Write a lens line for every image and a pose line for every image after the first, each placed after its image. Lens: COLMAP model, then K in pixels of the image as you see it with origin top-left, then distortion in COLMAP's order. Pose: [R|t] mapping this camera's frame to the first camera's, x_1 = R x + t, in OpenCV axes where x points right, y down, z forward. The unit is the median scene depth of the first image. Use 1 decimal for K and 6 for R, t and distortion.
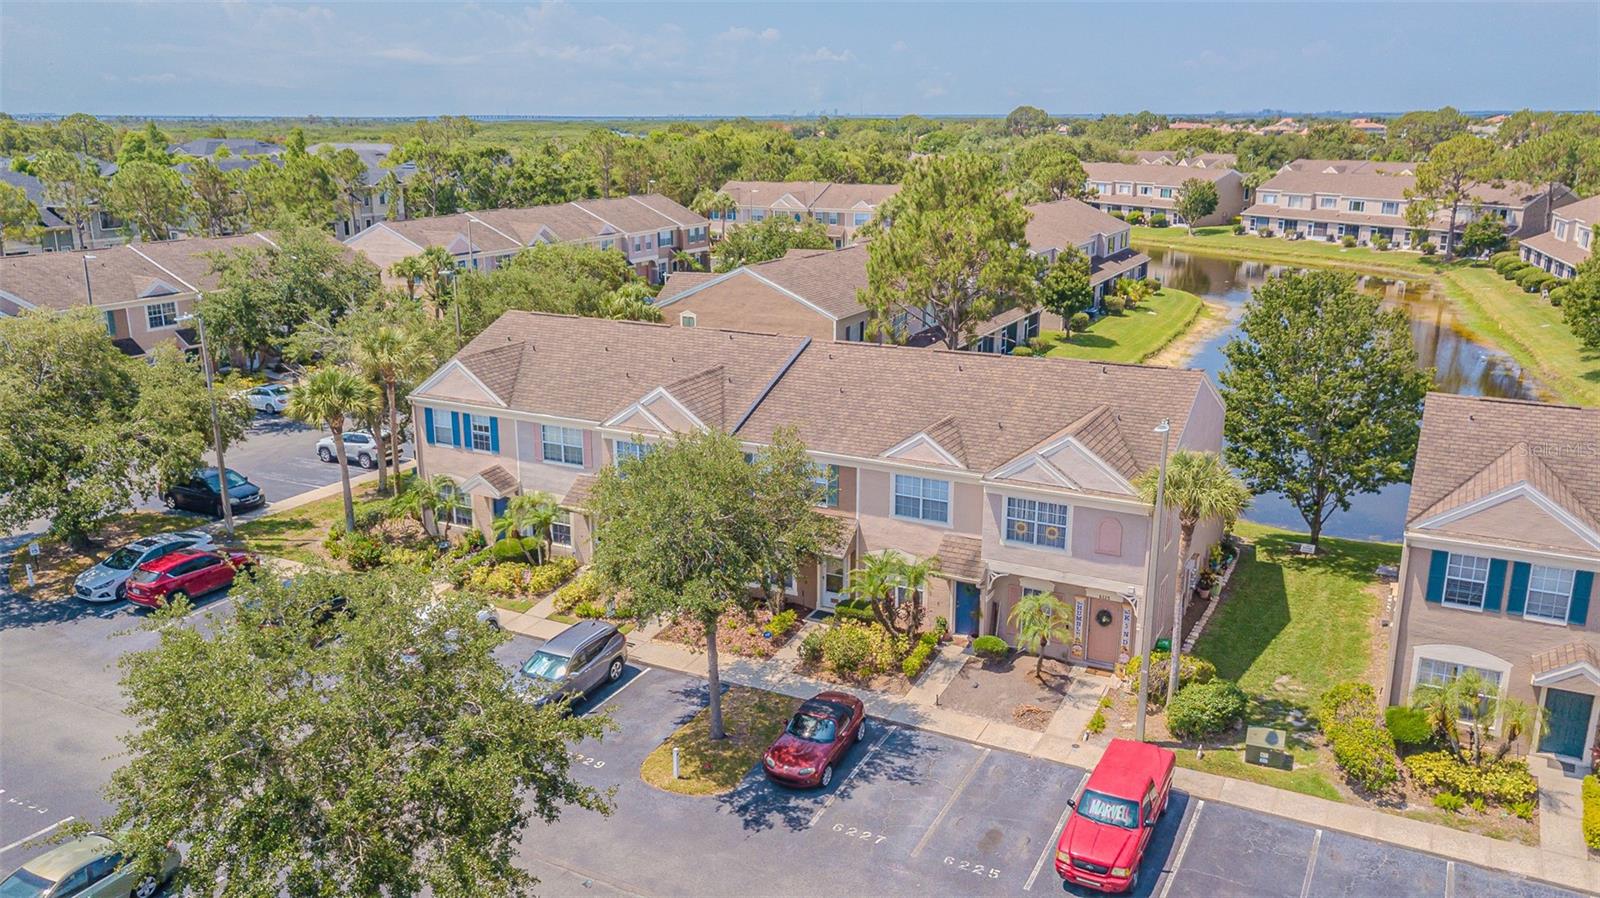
lens RADIAL K [[1209.3, 0, 800.0], [0, 1209.3, 449.0], [0, 0, 1]] dist [0.039366, -0.043591]
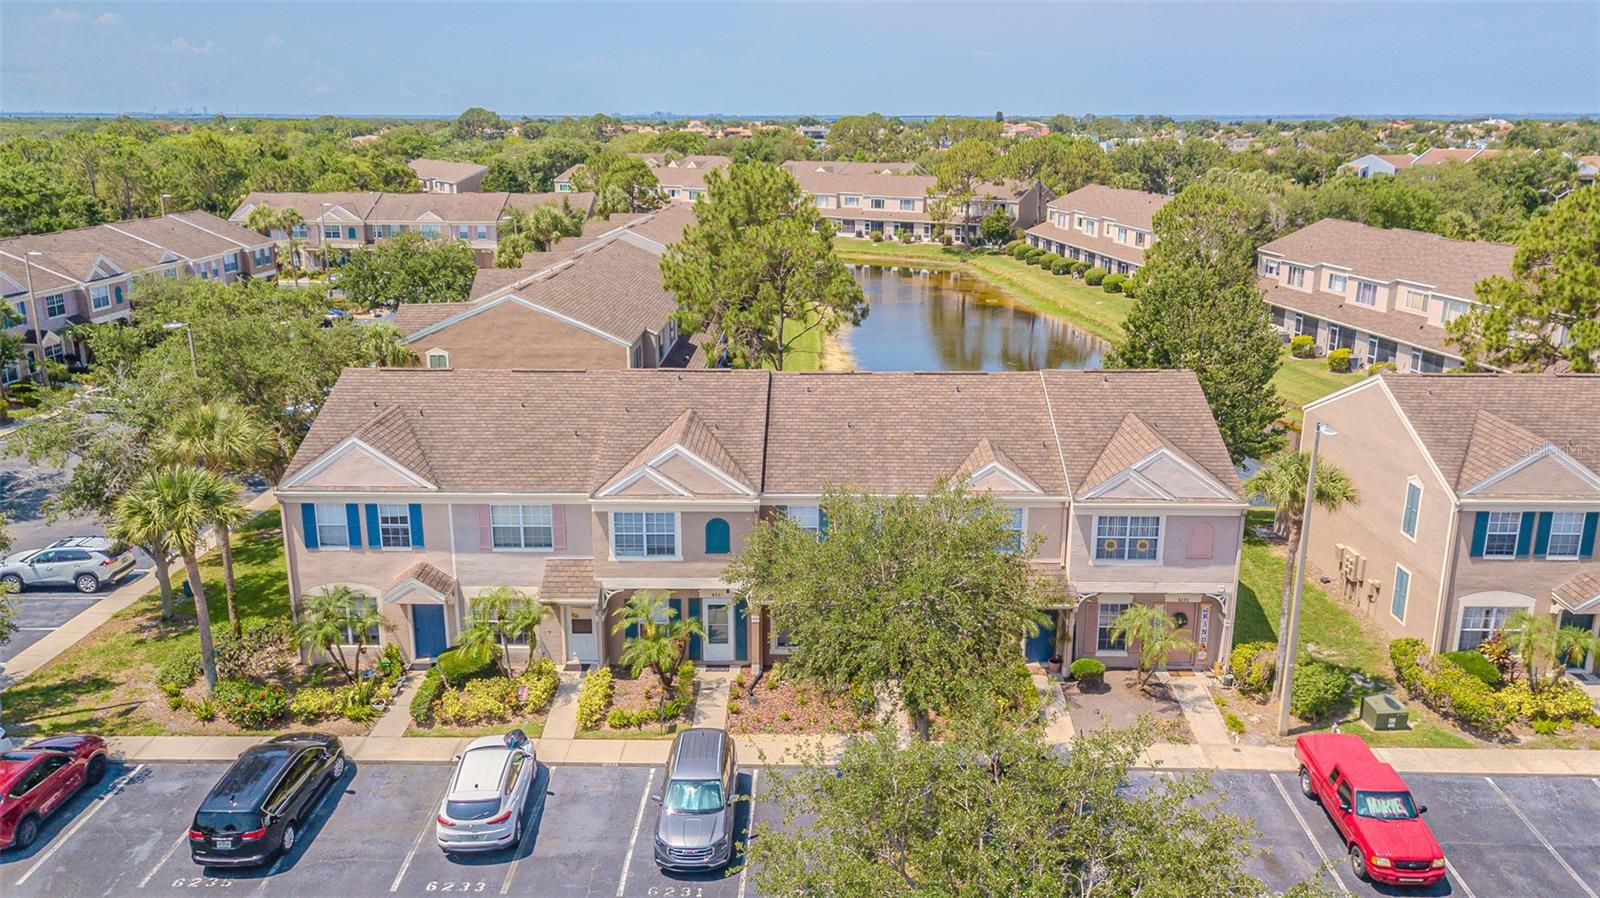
lens RADIAL K [[1209.3, 0, 800.0], [0, 1209.3, 449.0], [0, 0, 1]] dist [0.039366, -0.043591]
pose [[0.894977, -0.115233, 0.430973, -0.360867], [0.115692, 0.992964, 0.025246, -0.052411], [-0.430850, 0.027266, 0.902012, 0.164761]]
